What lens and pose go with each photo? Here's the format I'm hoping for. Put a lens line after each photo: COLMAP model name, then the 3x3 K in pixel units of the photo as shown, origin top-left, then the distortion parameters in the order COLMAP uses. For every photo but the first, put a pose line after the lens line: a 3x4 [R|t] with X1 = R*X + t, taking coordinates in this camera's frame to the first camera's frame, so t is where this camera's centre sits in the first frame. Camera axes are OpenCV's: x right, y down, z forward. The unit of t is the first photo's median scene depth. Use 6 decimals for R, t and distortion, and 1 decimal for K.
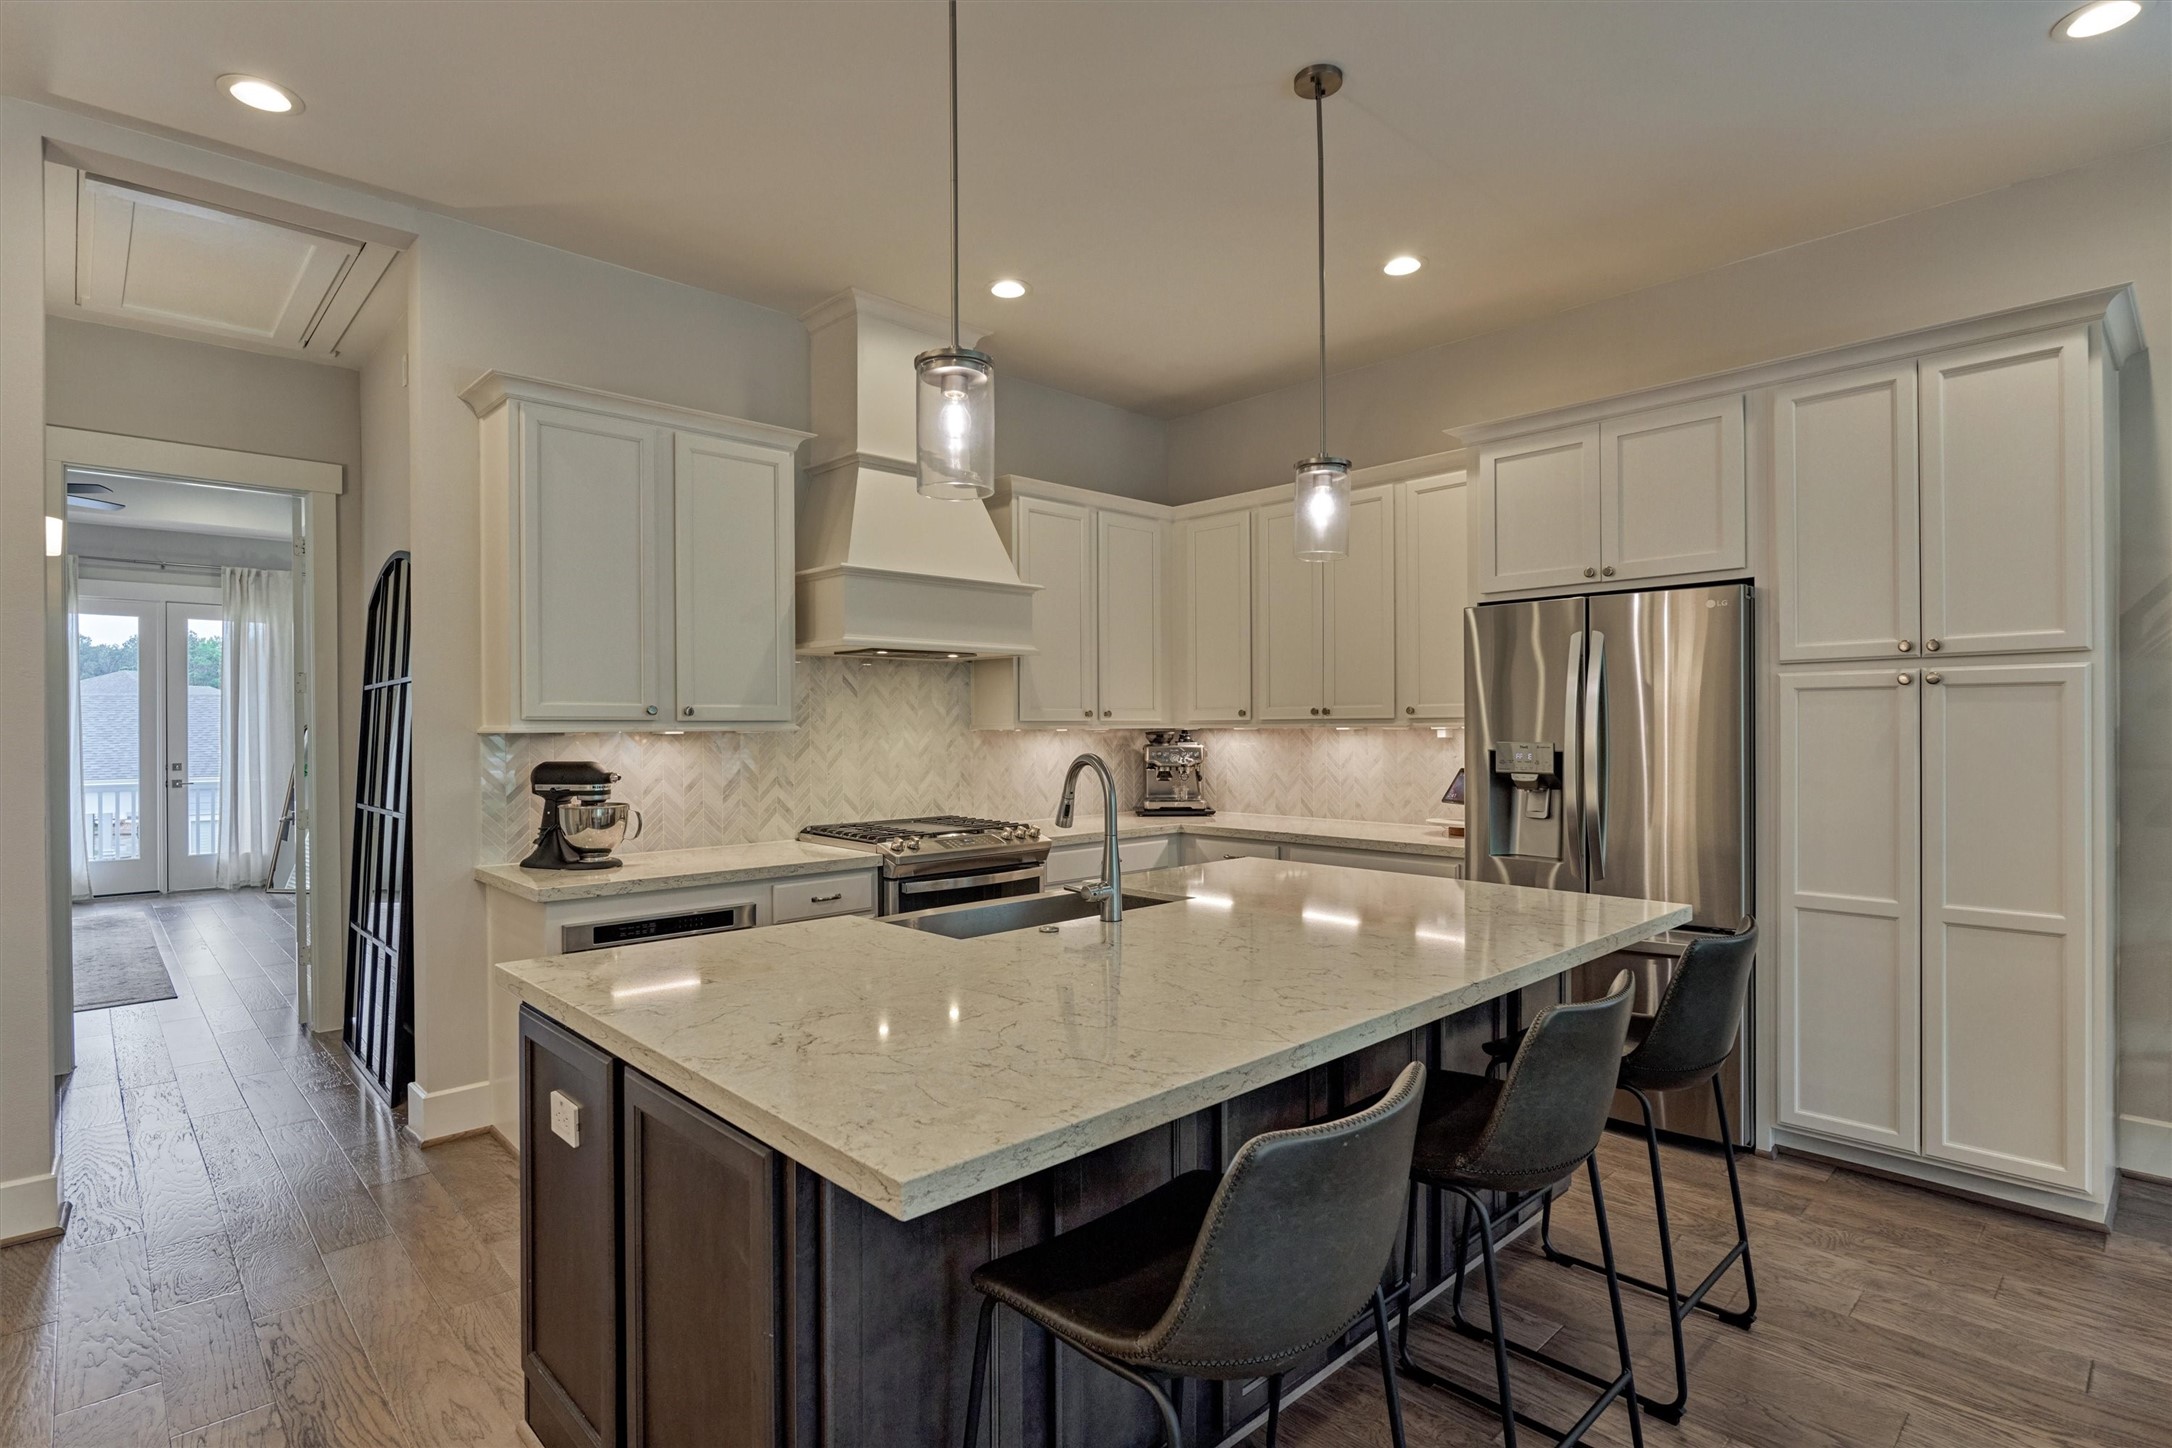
lens RADIAL K [[1079.6, 0, 1090.6], [0, 1079.6, 729.7], [0, 0, 1]] dist [-0.004096, -0.001203]
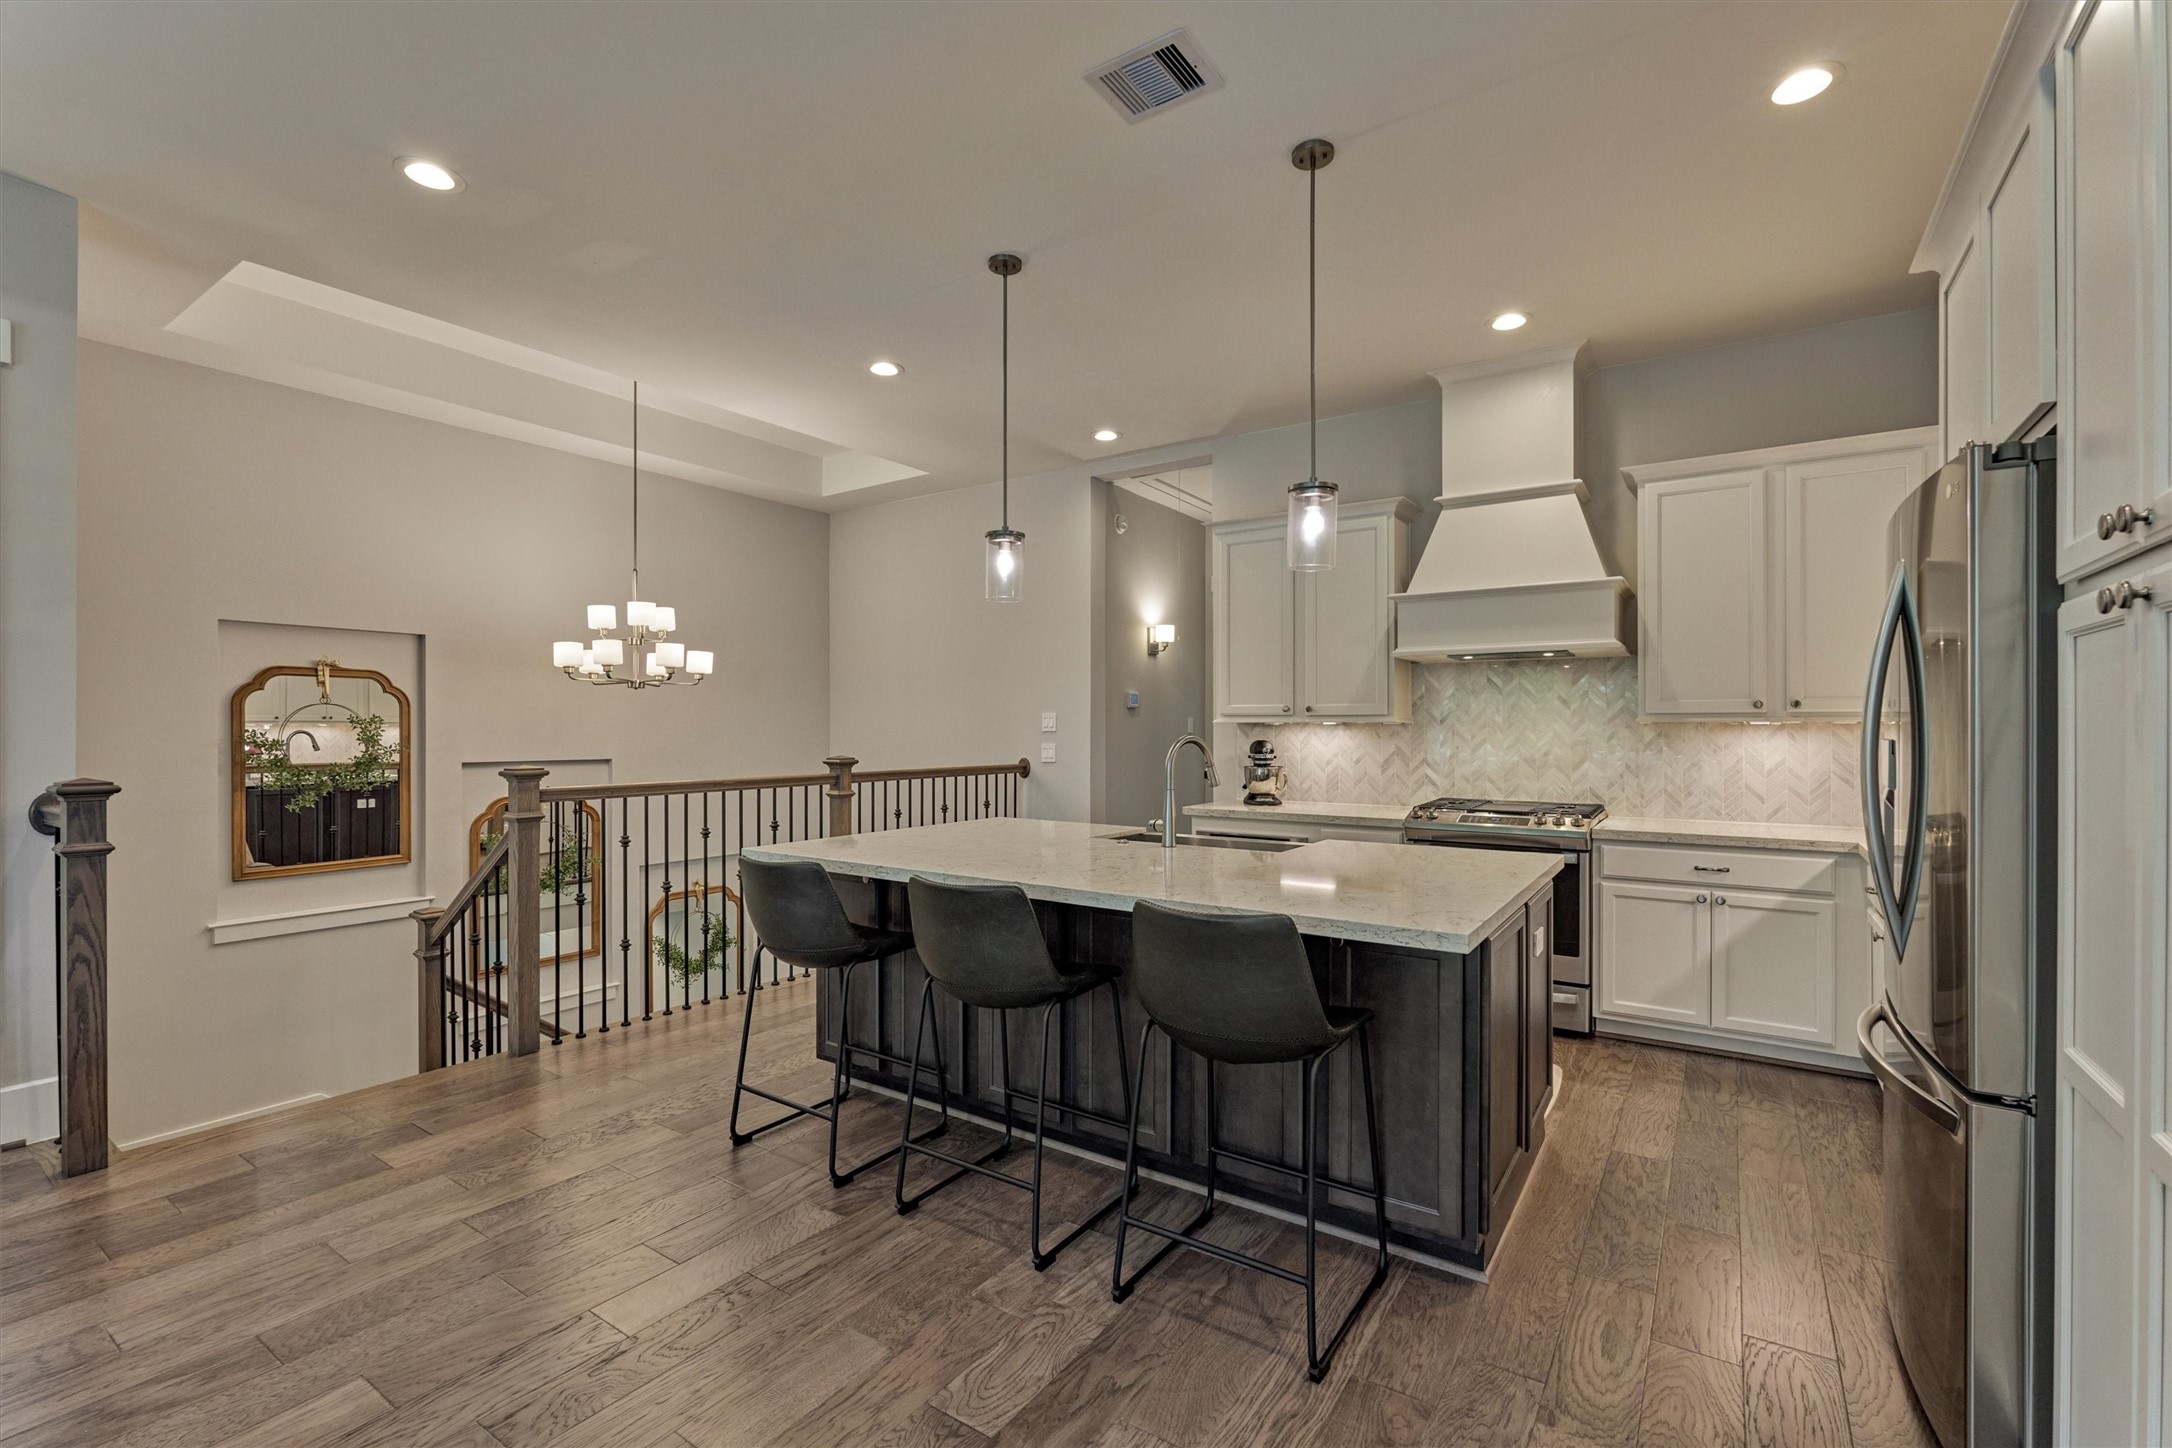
lens RADIAL K [[944.9, 0, 1080.5], [0, 944.9, 728.9], [0, 0, 1]] dist [-0.001648, -0.001498]
pose [[0.207412, 0.005870, -0.978236, 0.803232], [-0.005124, 0.999975, 0.004914, 0.005505], [0.978240, 0.003993, 0.207437, 0.384088]]
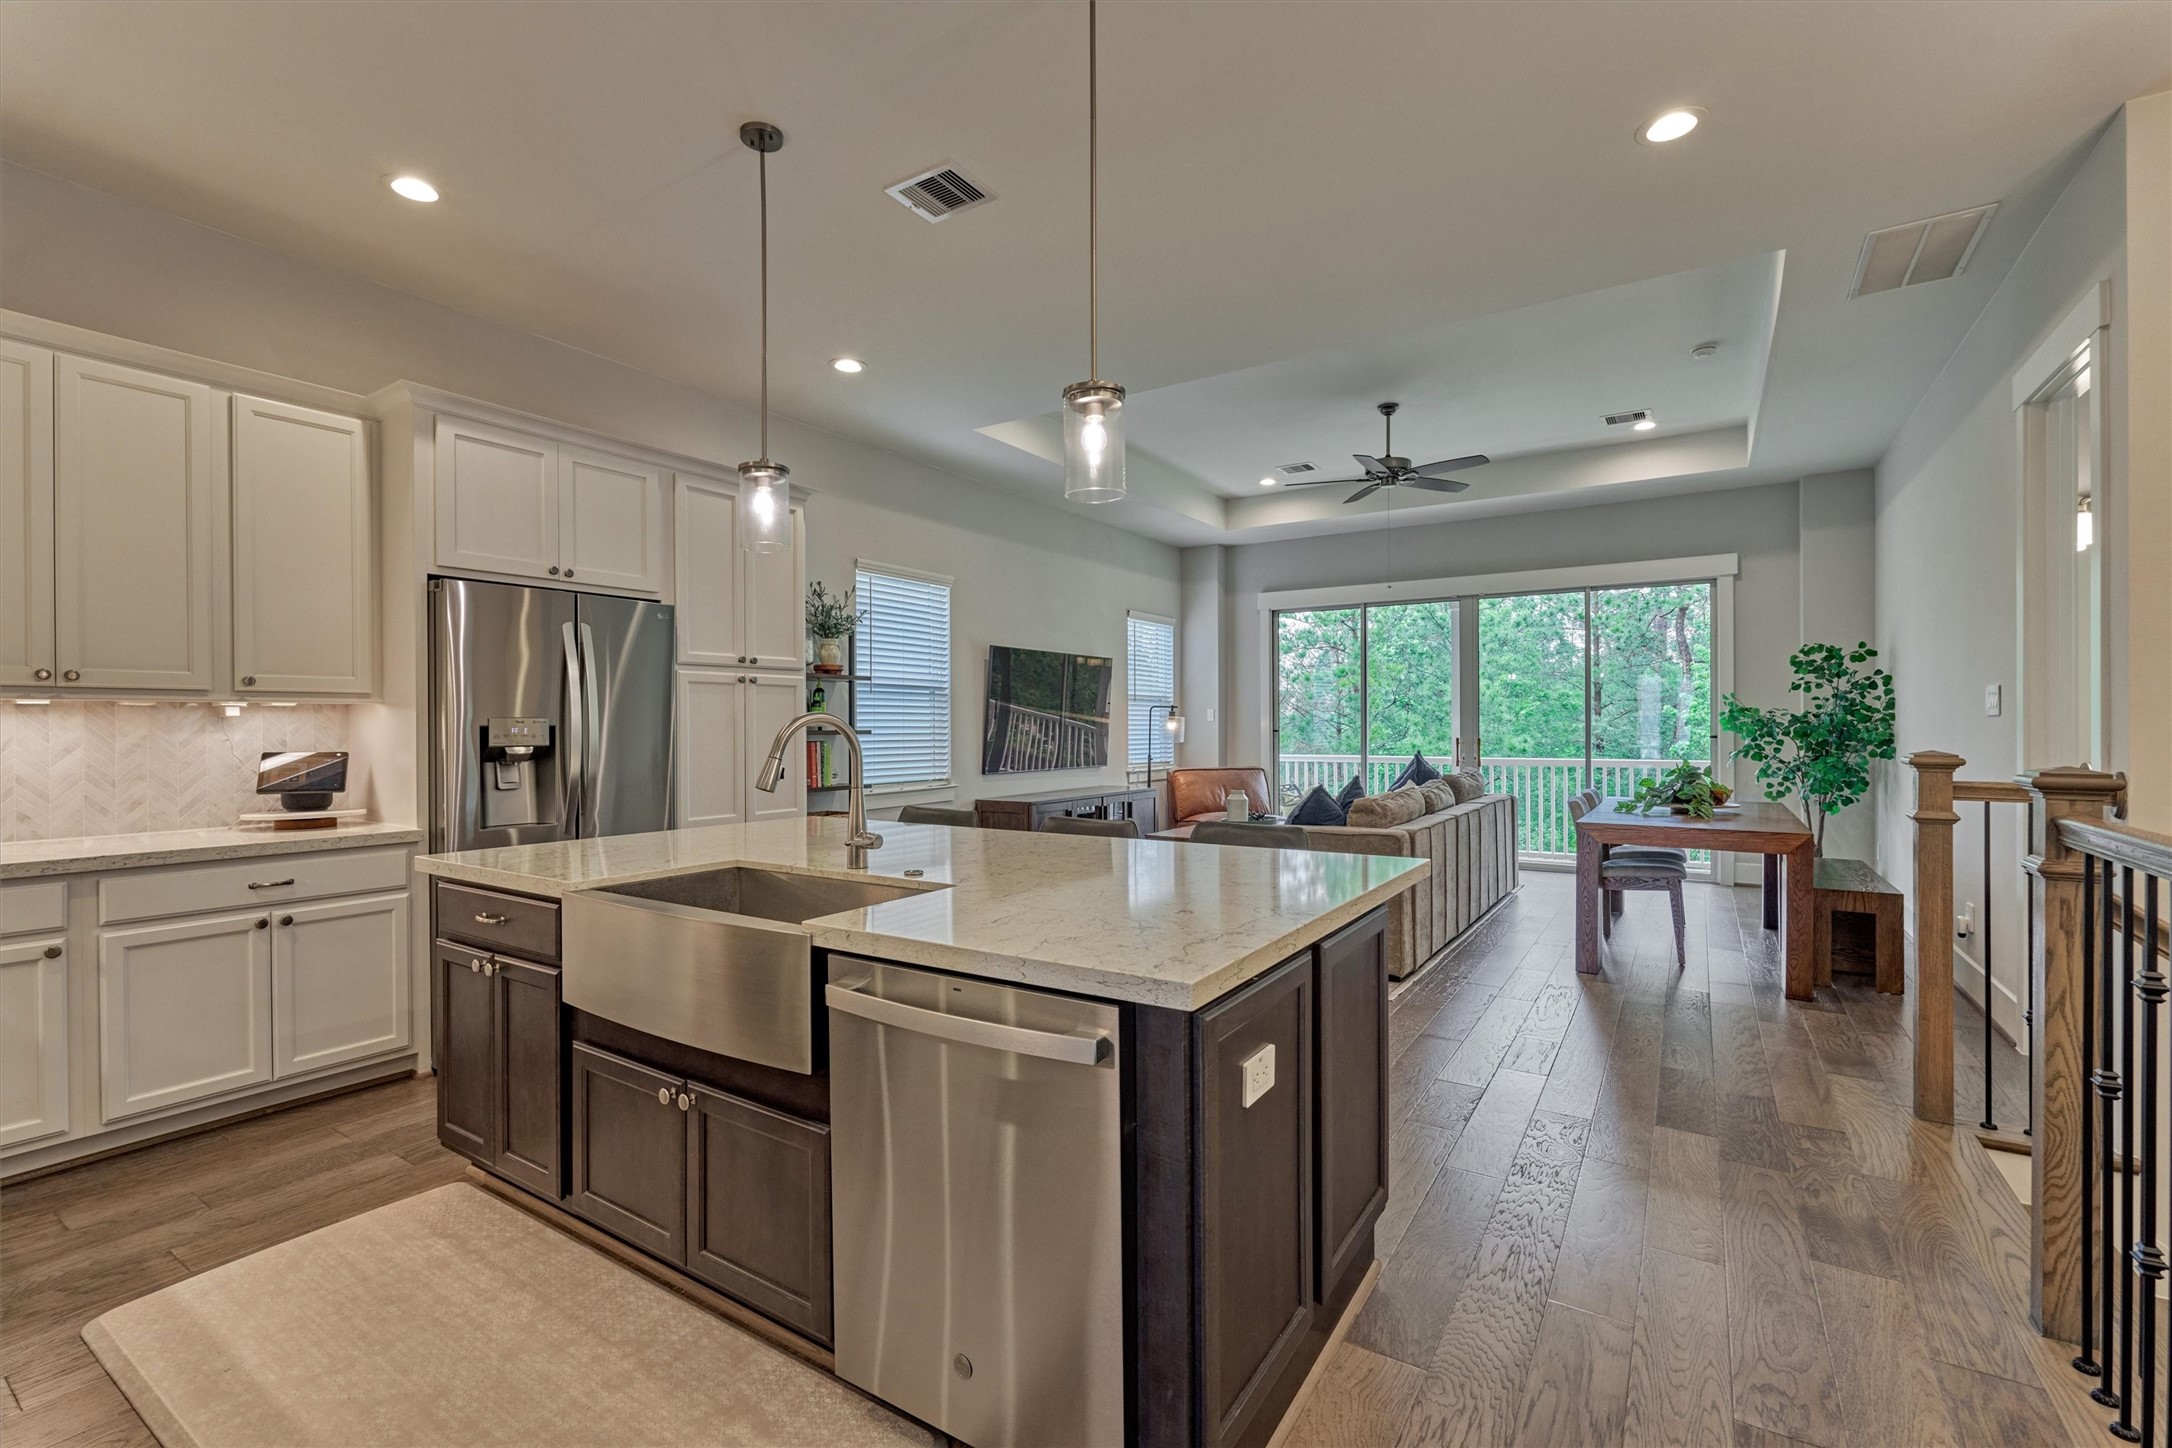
lens RADIAL K [[944.9, 0, 1080.9], [0, 944.9, 727.0], [0, 0, 1]] dist [-0.001648, -0.001498]
pose [[-0.225867, 0.004643, 0.974147, -0.595737], [0.008414, 0.999961, -0.002815, 0.026739], [-0.974122, 0.007561, -0.225897, 0.628557]]
